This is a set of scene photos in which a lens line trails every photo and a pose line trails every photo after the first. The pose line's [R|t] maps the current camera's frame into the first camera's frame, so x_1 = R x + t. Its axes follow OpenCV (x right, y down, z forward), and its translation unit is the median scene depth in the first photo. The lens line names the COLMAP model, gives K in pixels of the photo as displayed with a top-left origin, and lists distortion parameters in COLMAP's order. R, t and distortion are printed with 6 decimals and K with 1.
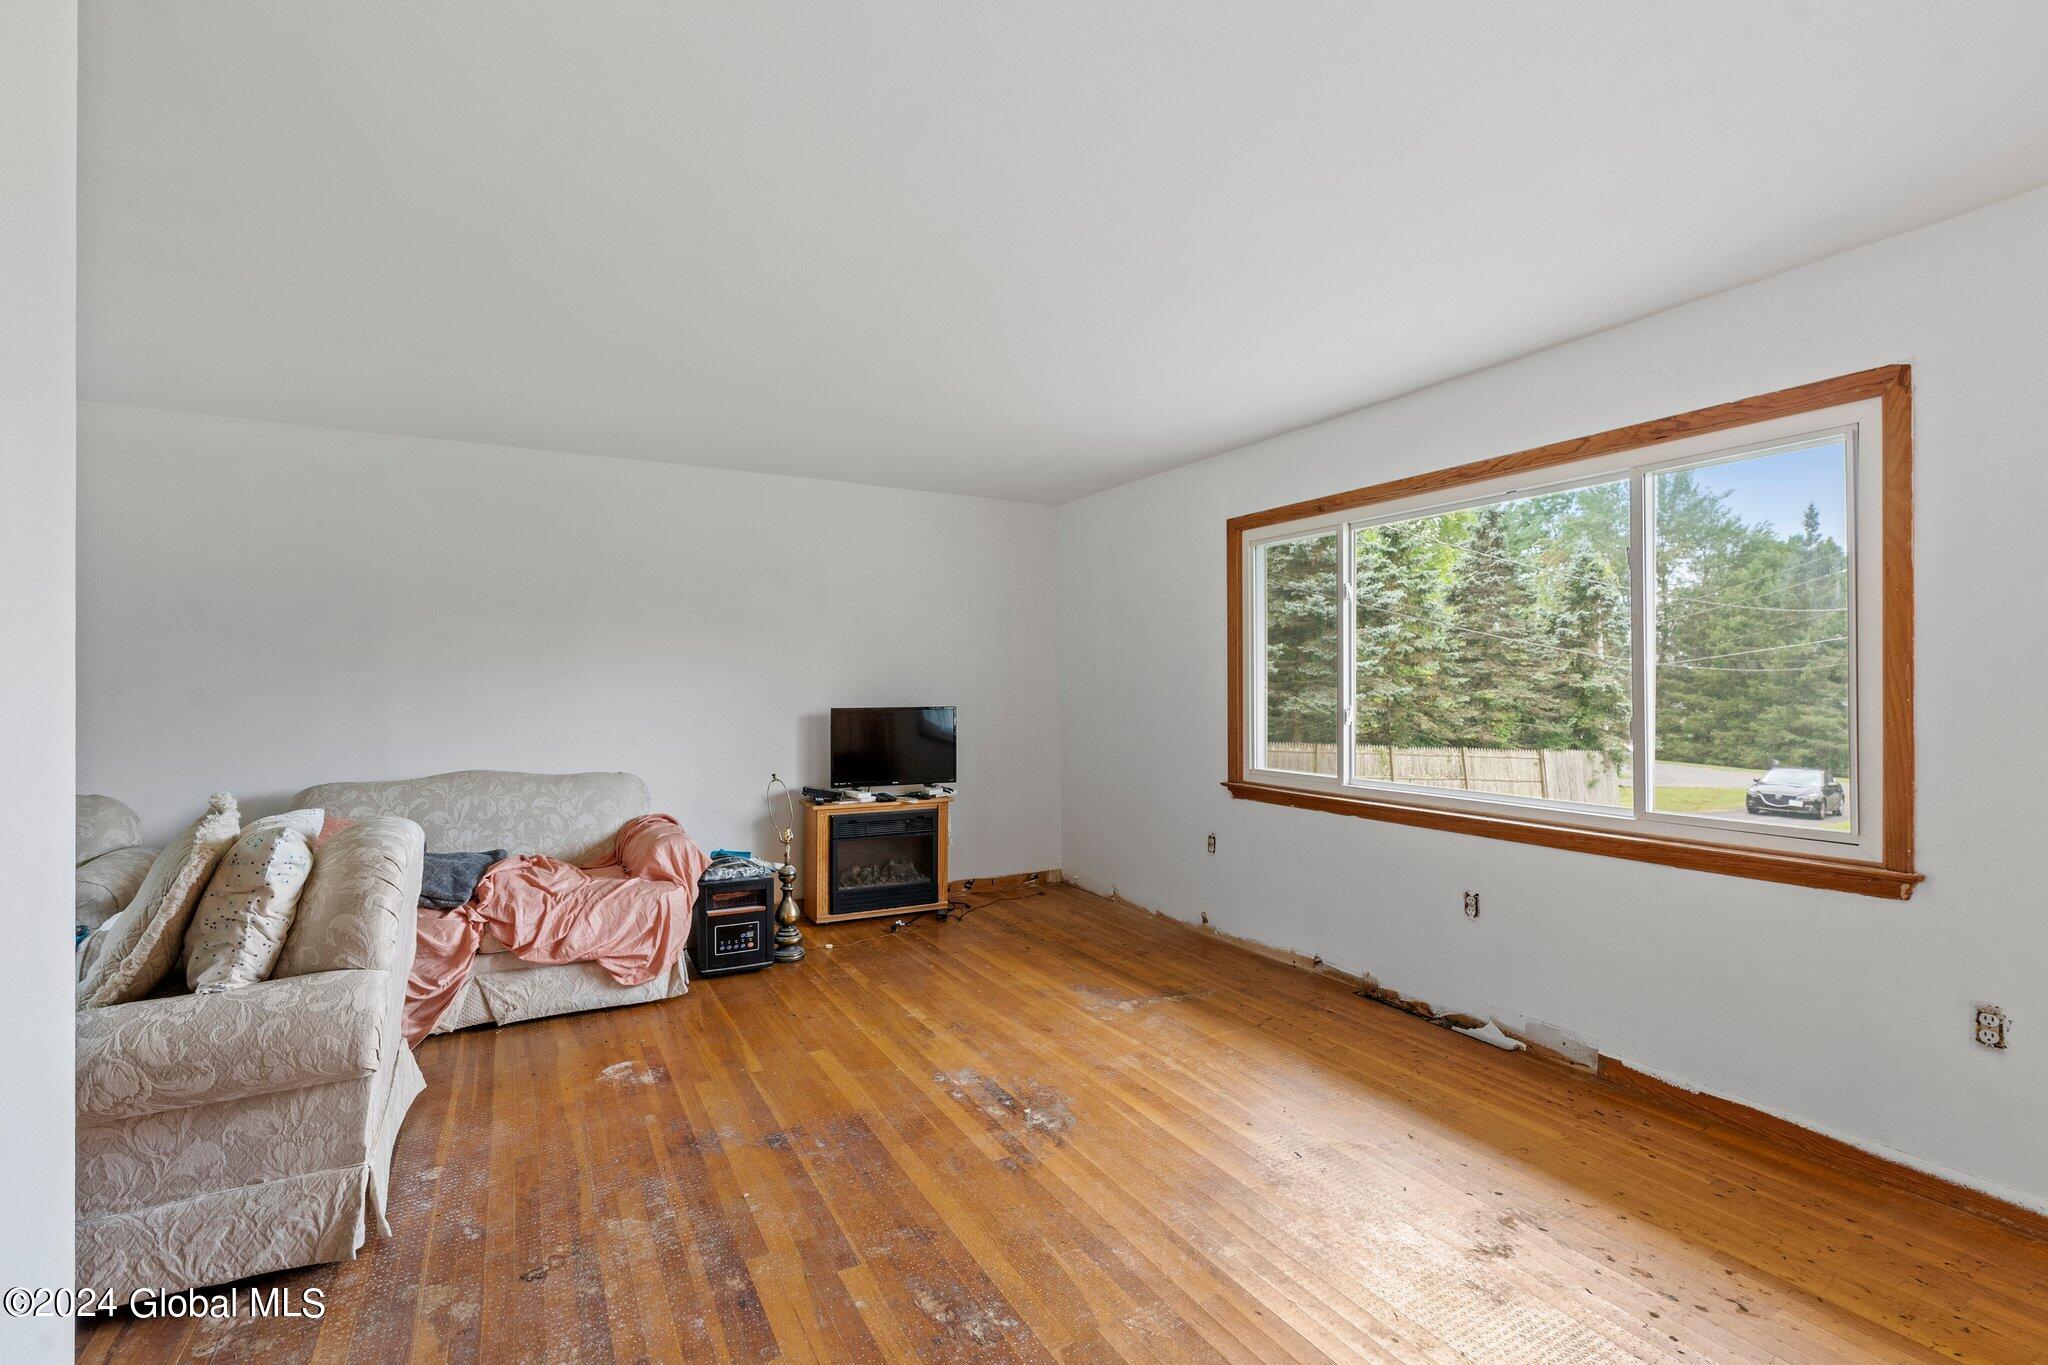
lens RADIAL K [[922.3, 0, 1014.5], [0, 922.3, 685.9], [0, 0, 1]] dist [-0.014445, 0.005563]
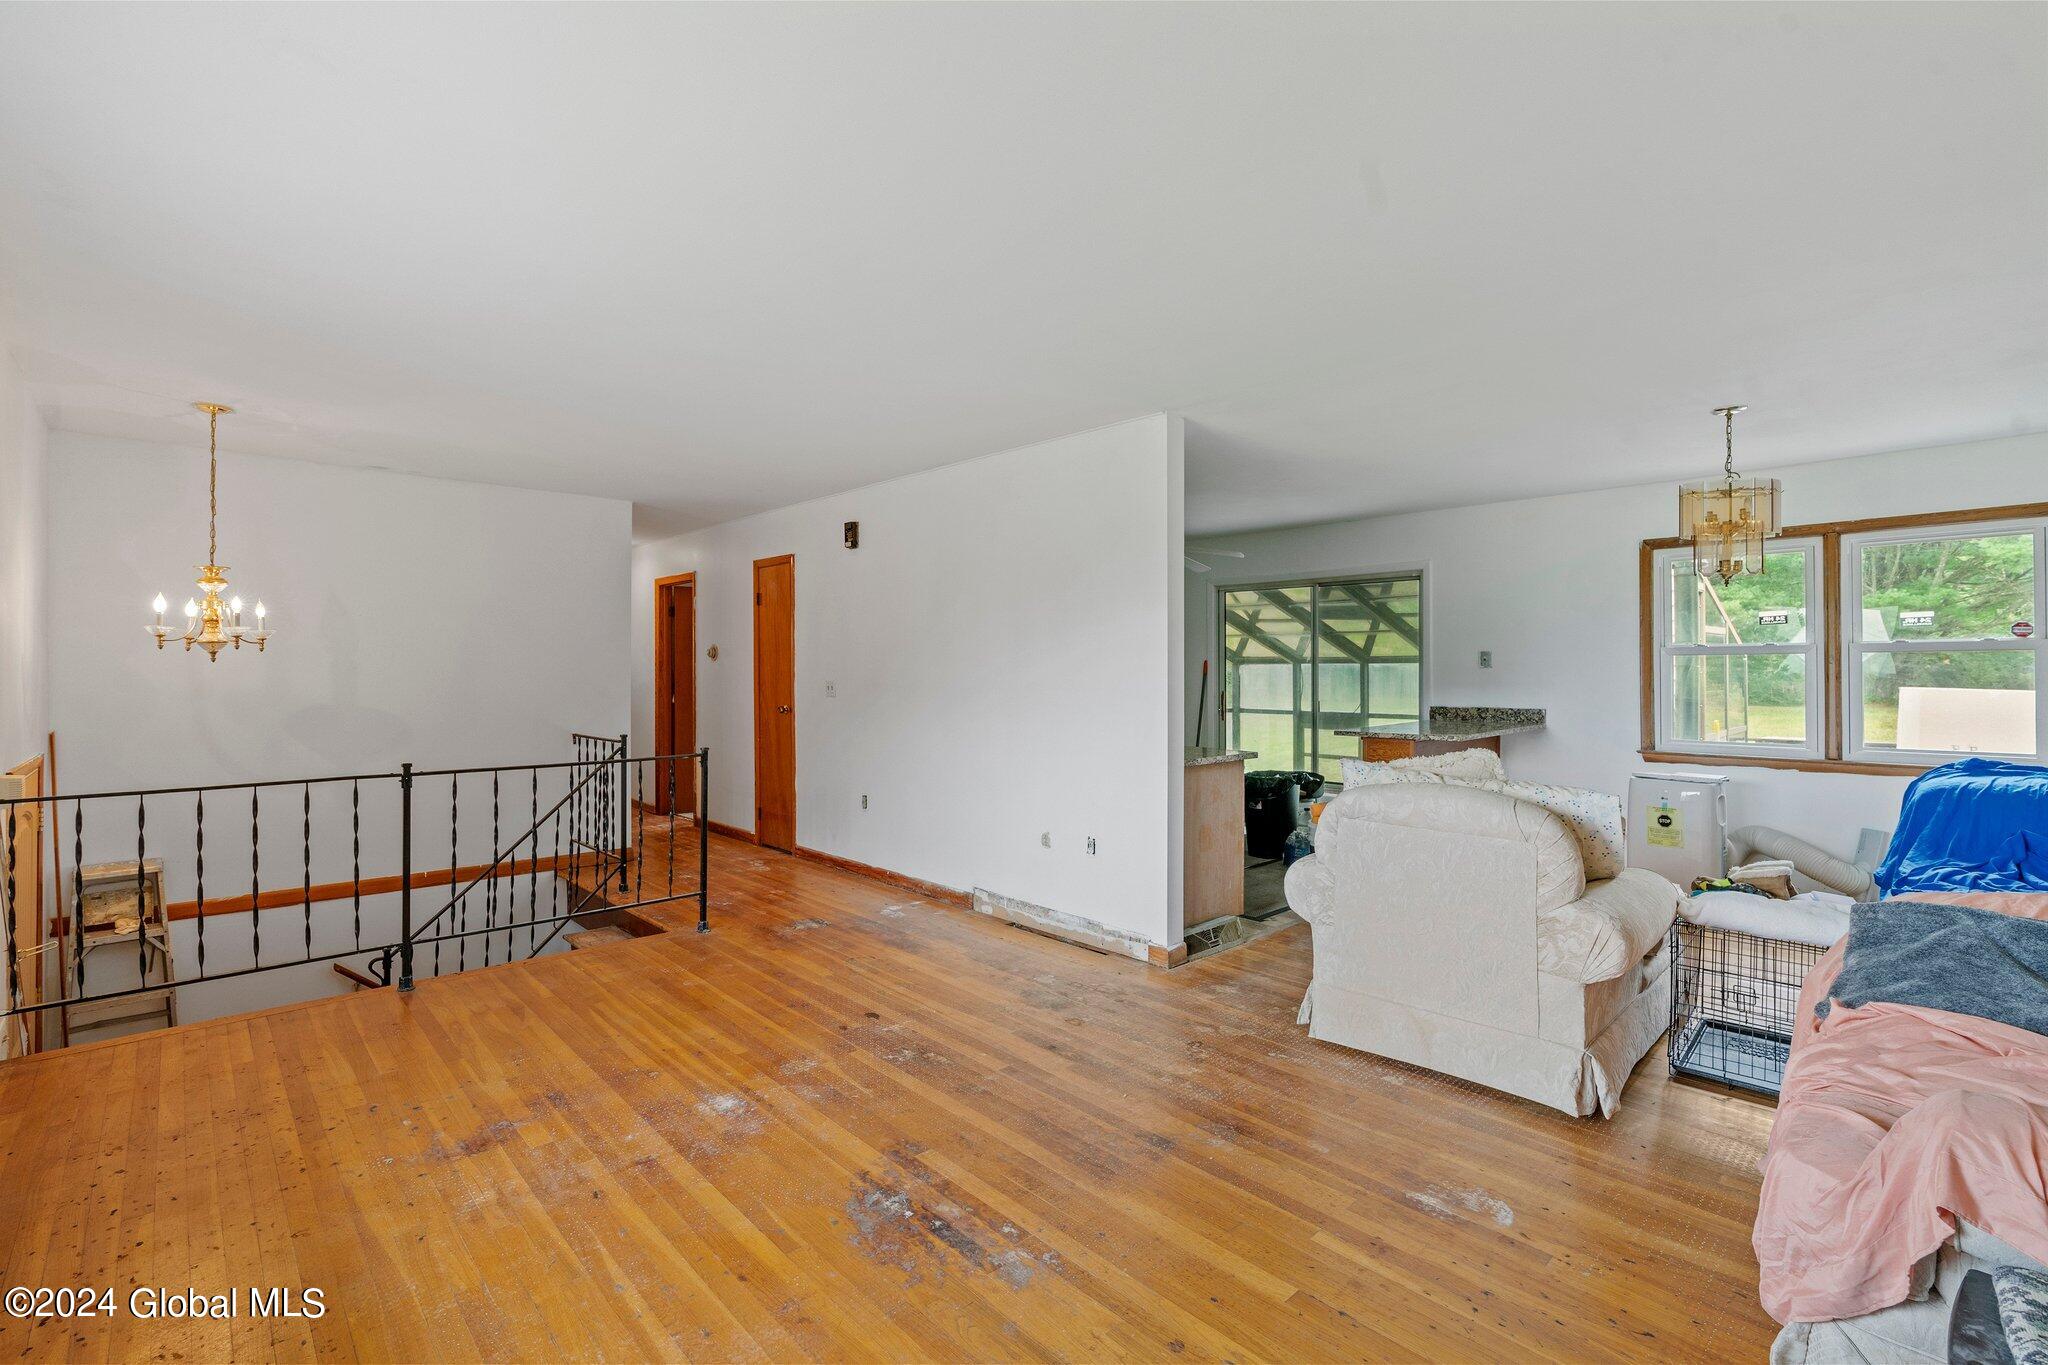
lens RADIAL K [[922.3, 0, 1017.1], [0, 922.3, 680.1], [0, 0, 1]] dist [-0.014445, 0.005563]
pose [[-0.970093, 0.003787, -0.242706, 0.089565], [-0.000462, 0.999848, 0.017447, -0.007207], [0.242735, 0.017037, -0.969943, 1.404806]]
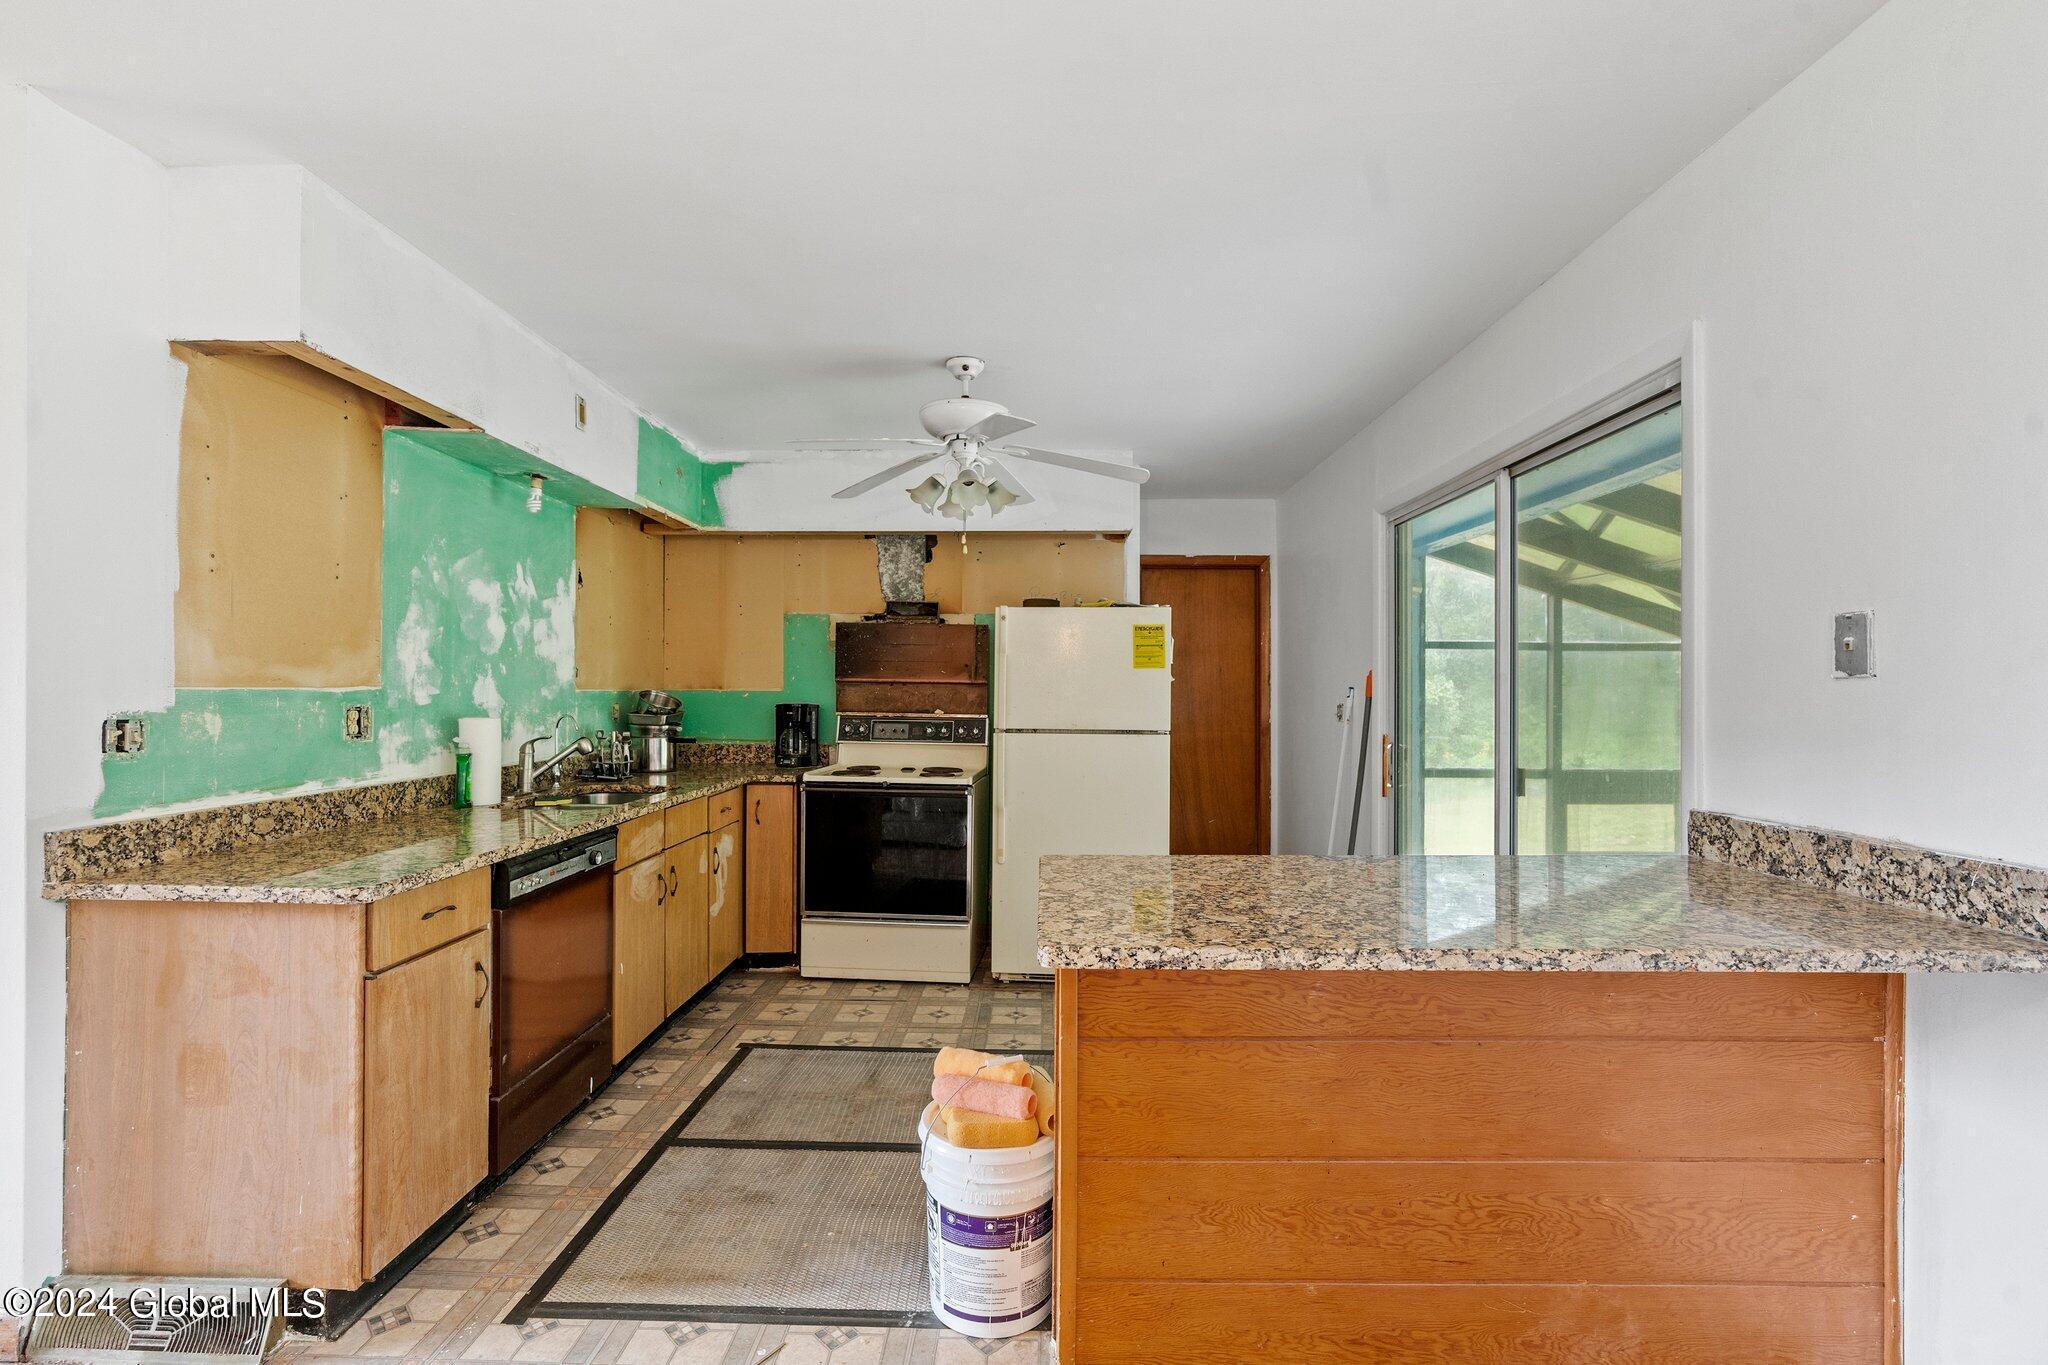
lens RADIAL K [[922.3, 0, 1016.6], [0, 922.3, 693.8], [0, 0, 1]] dist [-0.014445, 0.005563]
pose [[-0.863623, -0.005882, 0.504103, -1.099281], [-0.003671, 0.999979, 0.005380, 0.006637], [-0.504124, 0.002795, -0.863627, 0.490649]]
